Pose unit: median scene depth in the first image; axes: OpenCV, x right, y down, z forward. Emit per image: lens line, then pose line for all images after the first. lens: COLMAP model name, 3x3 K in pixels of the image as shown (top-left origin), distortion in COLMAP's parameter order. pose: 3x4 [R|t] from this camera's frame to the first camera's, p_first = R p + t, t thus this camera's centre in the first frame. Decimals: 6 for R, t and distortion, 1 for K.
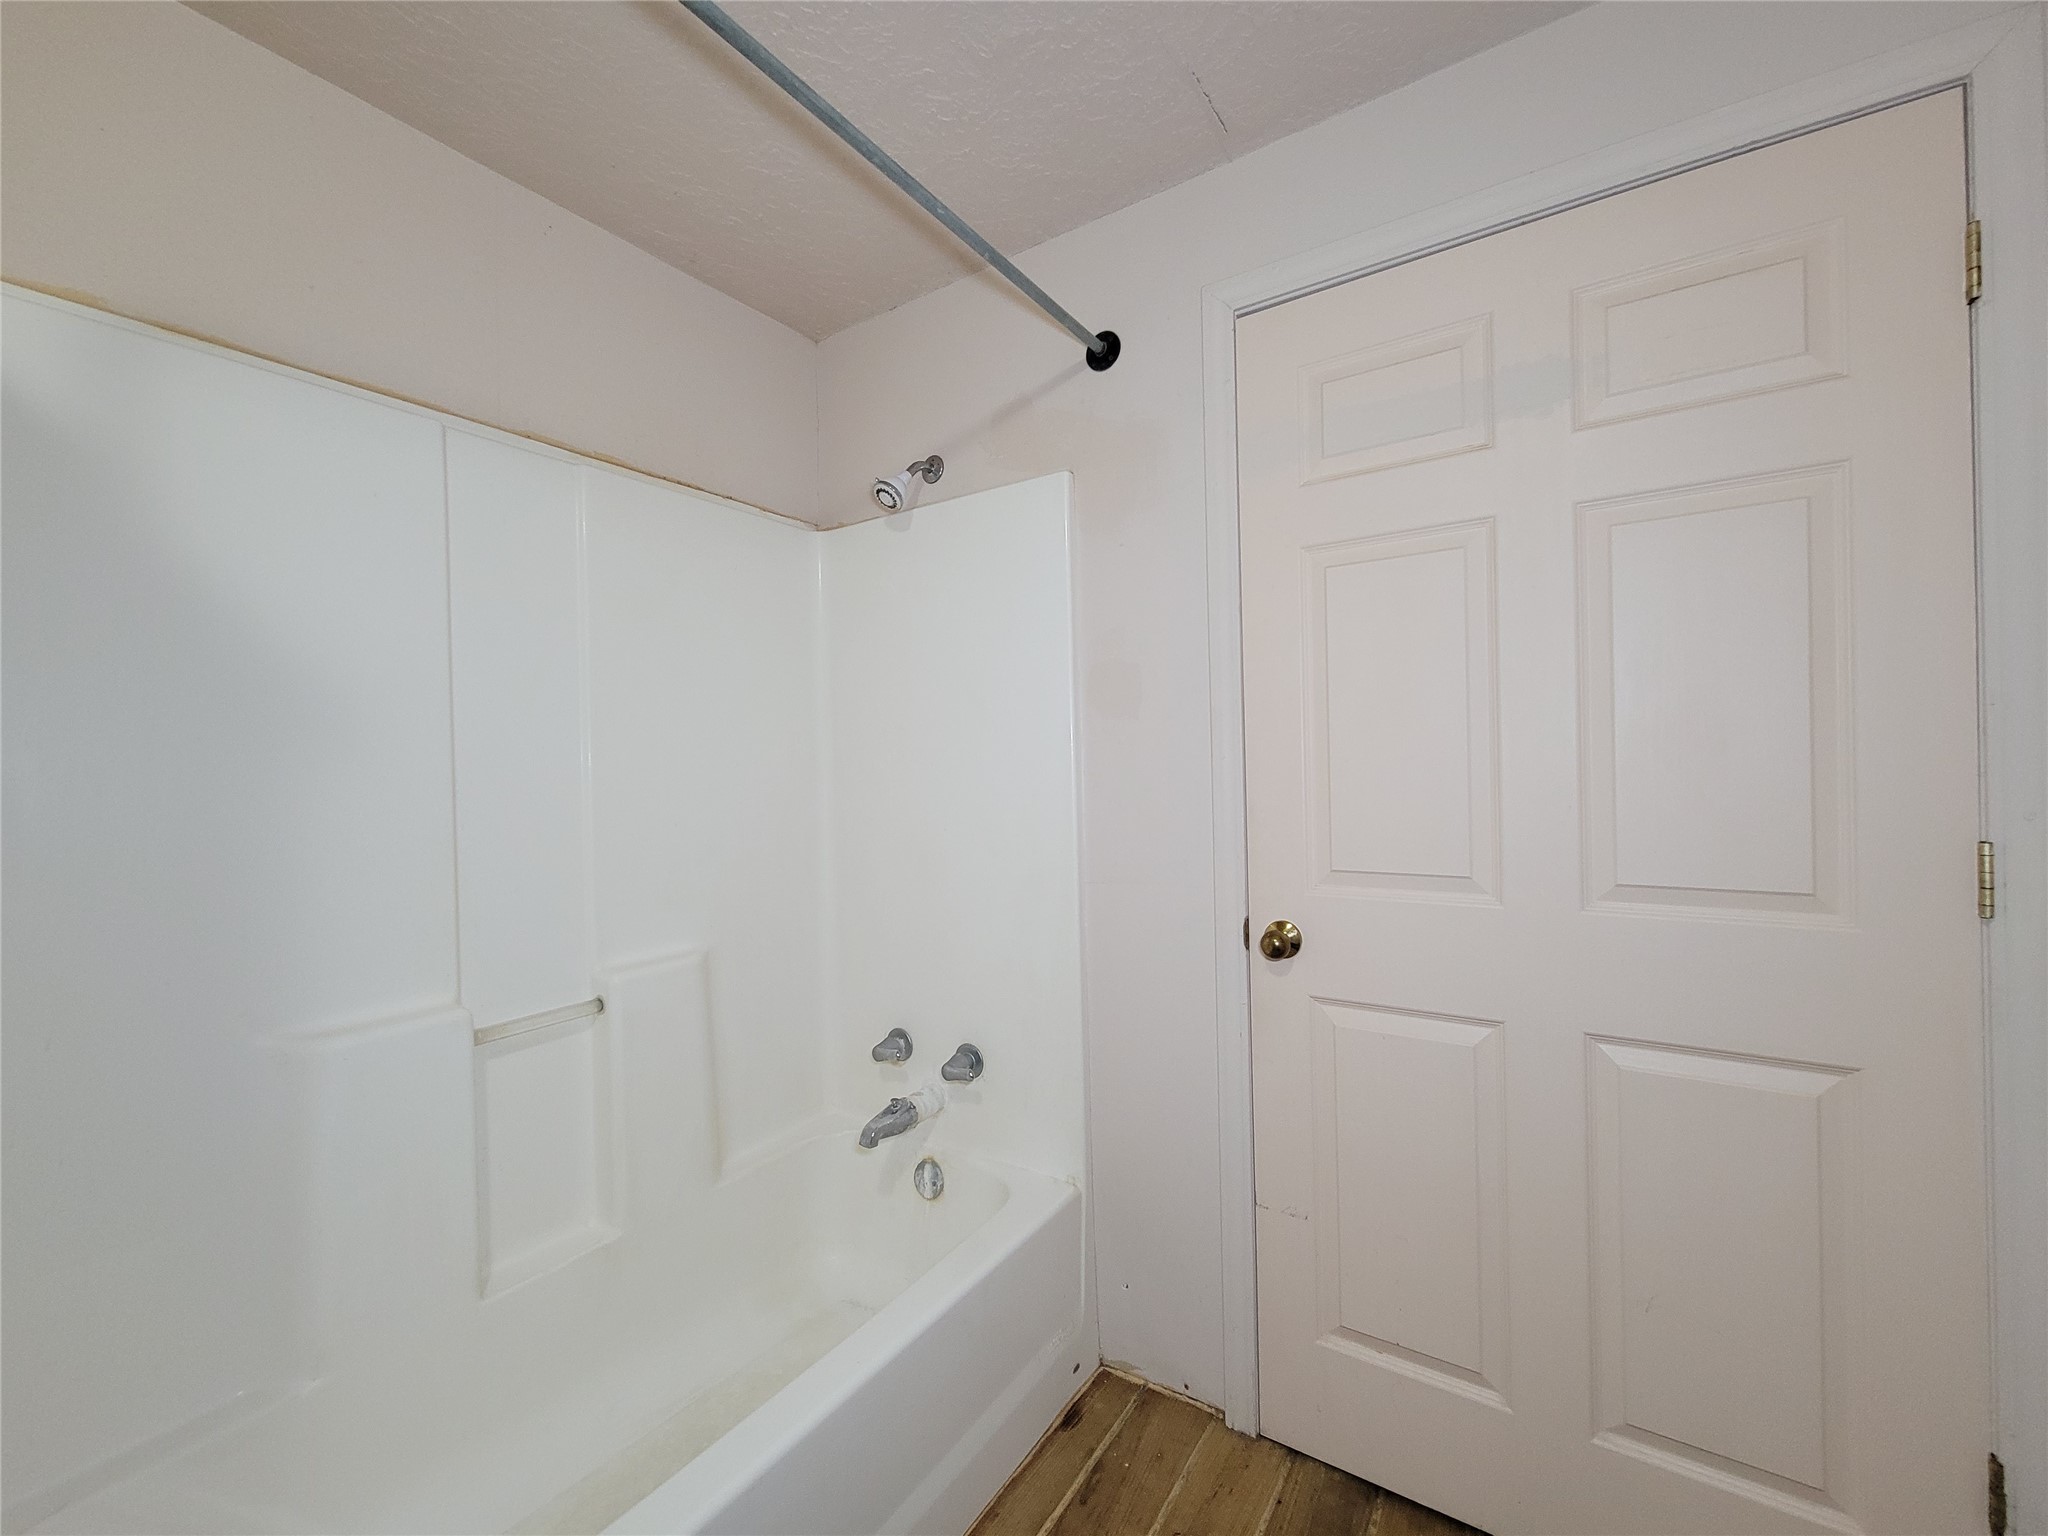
lens RADIAL K [[835.3, 0, 1025.4], [0, 835.3, 770.9], [0, 0, 1]] dist [-0.000504, -0.000273]
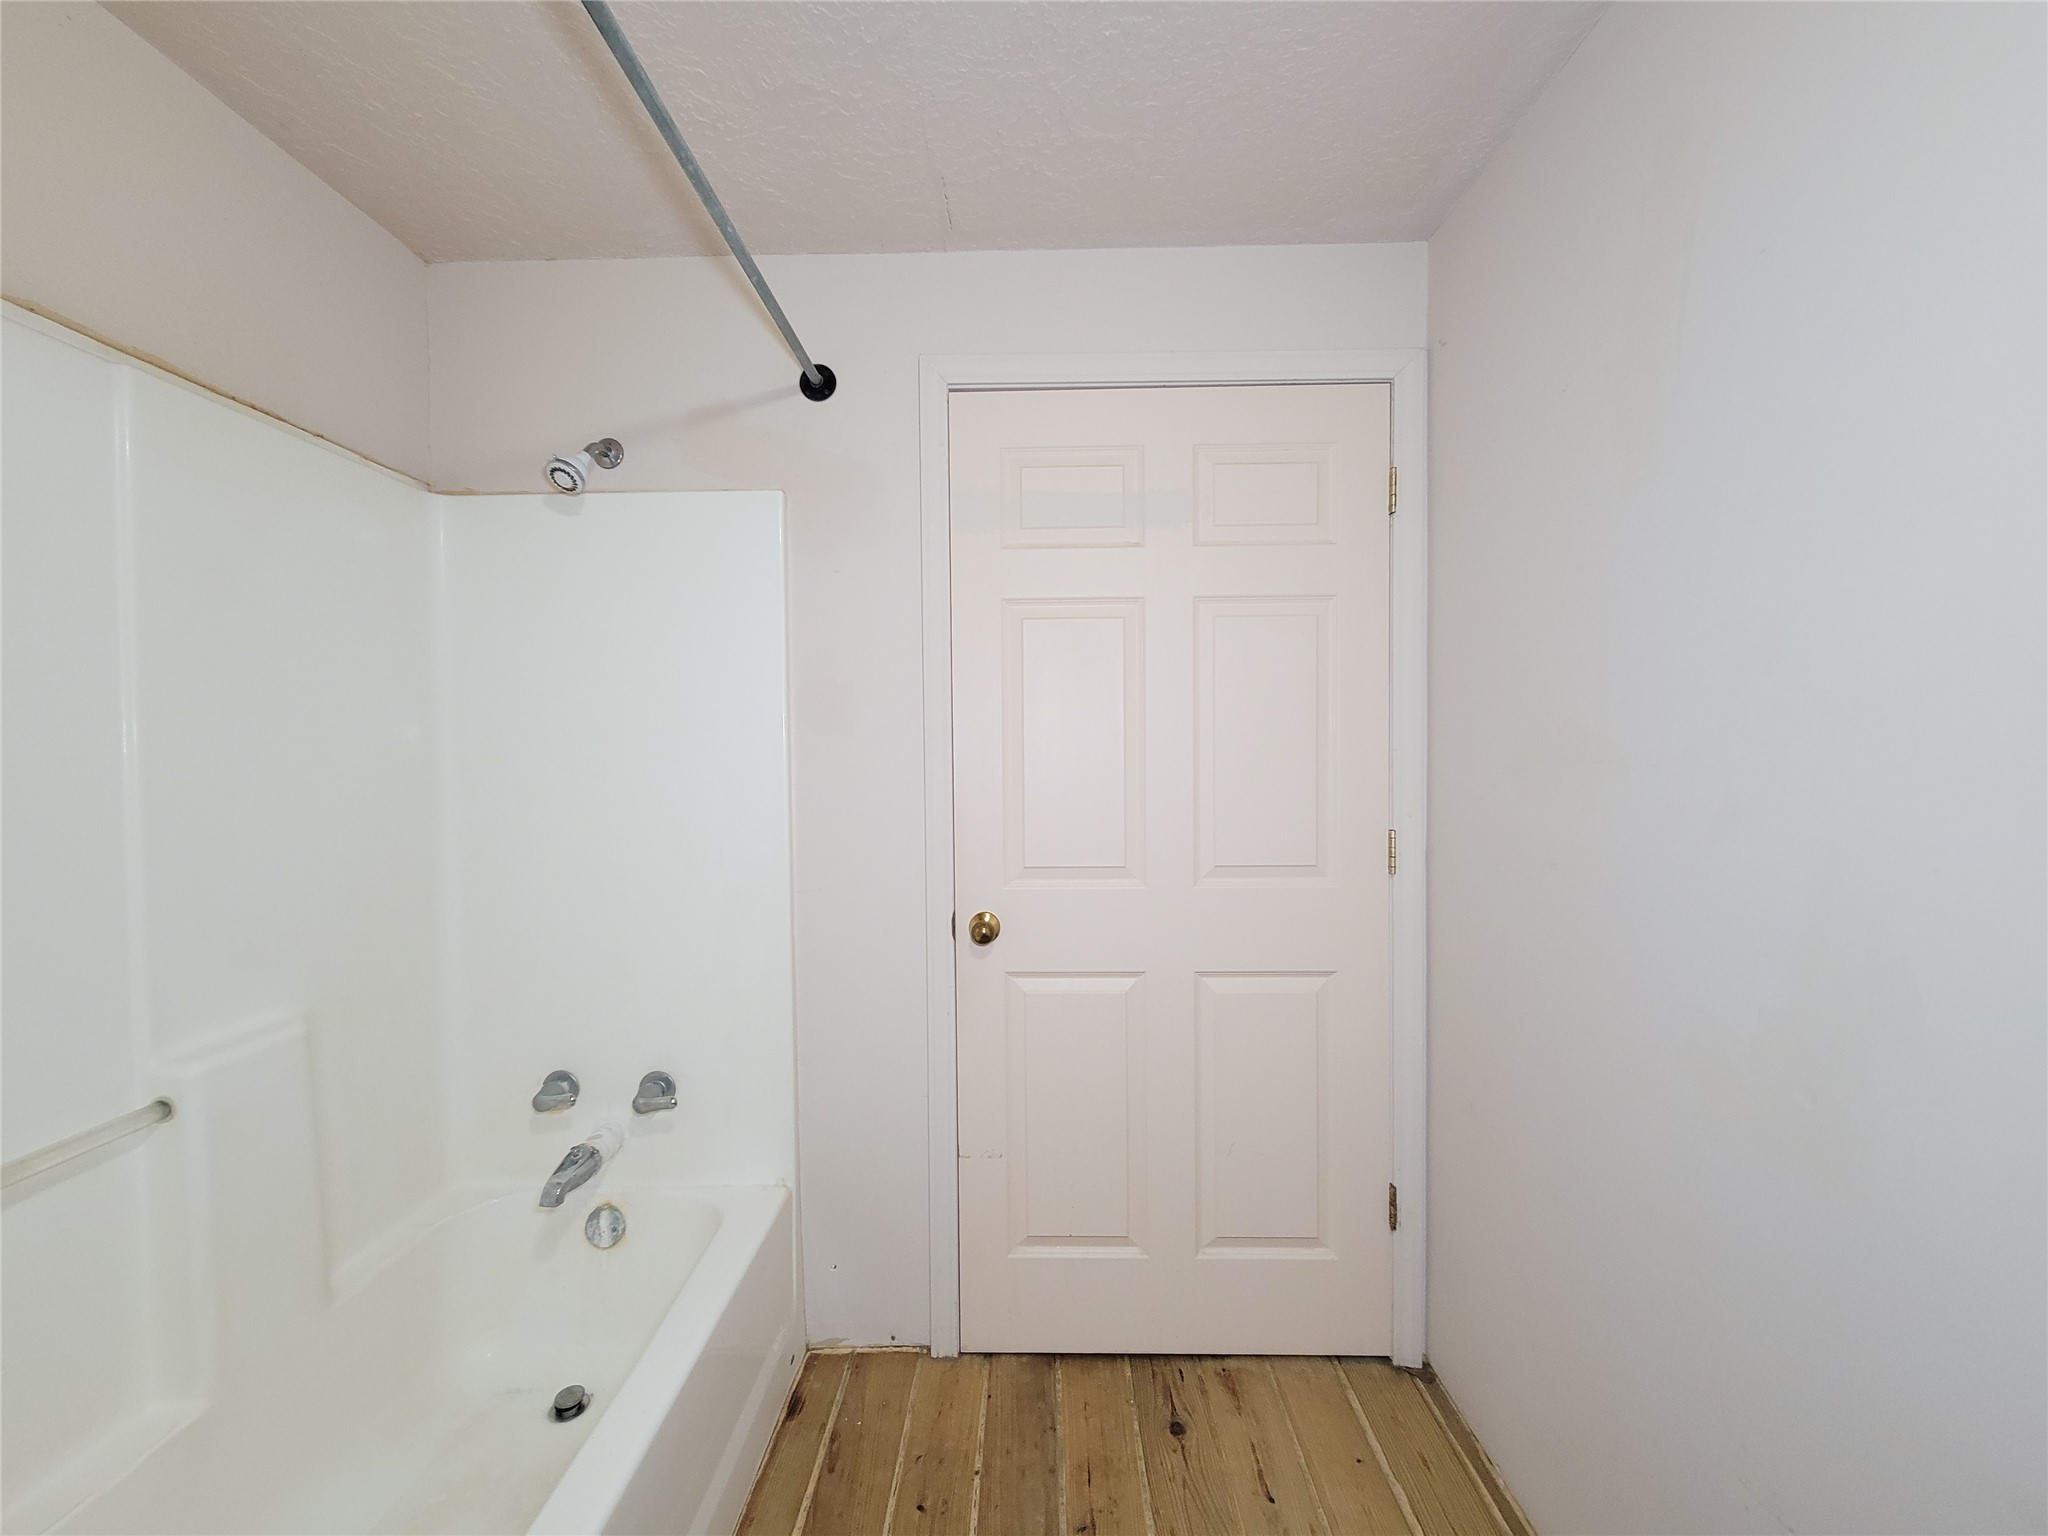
lens RADIAL K [[828.8, 0, 1033.2], [0, 828.8, 770.3], [0, 0, 1]] dist [0.008500, -0.008638]
pose [[0.839383, 0.002537, 0.543535, -0.267581], [-0.007162, 0.999954, 0.006394, -0.028965], [-0.543494, -0.009260, 0.839362, -0.024853]]
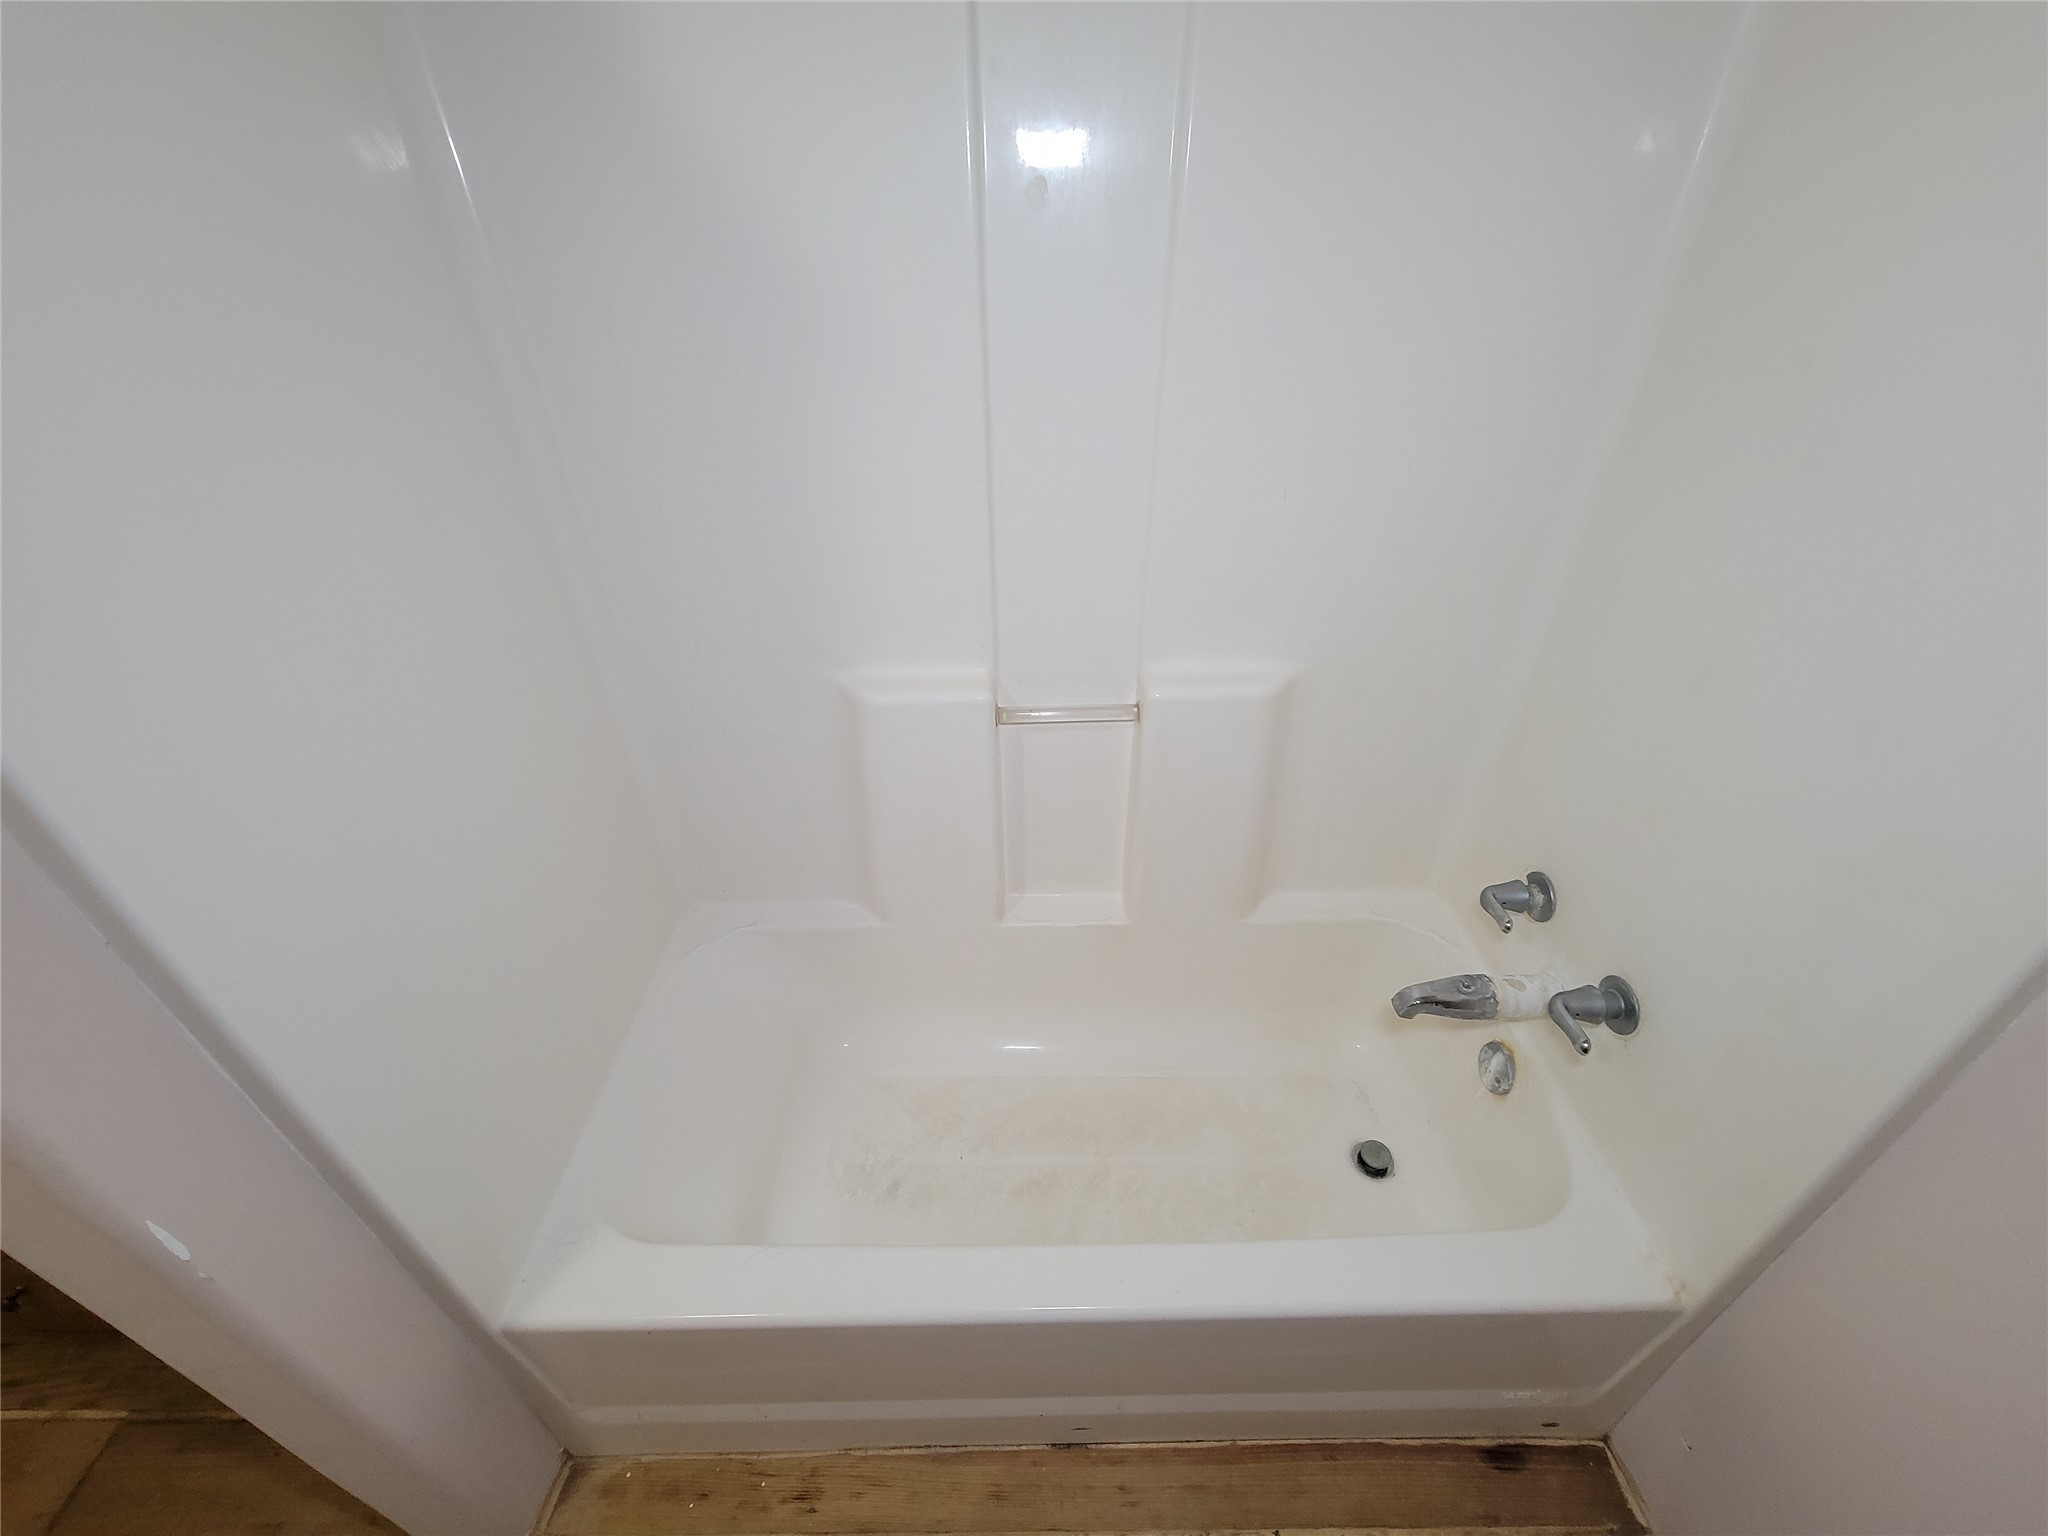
lens RADIAL K [[848.4, 0, 1014.0], [0, 848.4, 769.2], [0, 0, 1]] dist [-0.000994, -0.000232]
pose [[0.553143, 0.480167, -0.680788, 0.033441], [-0.000677, 0.817447, 0.576004, -0.170607], [0.833086, -0.318152, 0.452490, 0.499743]]
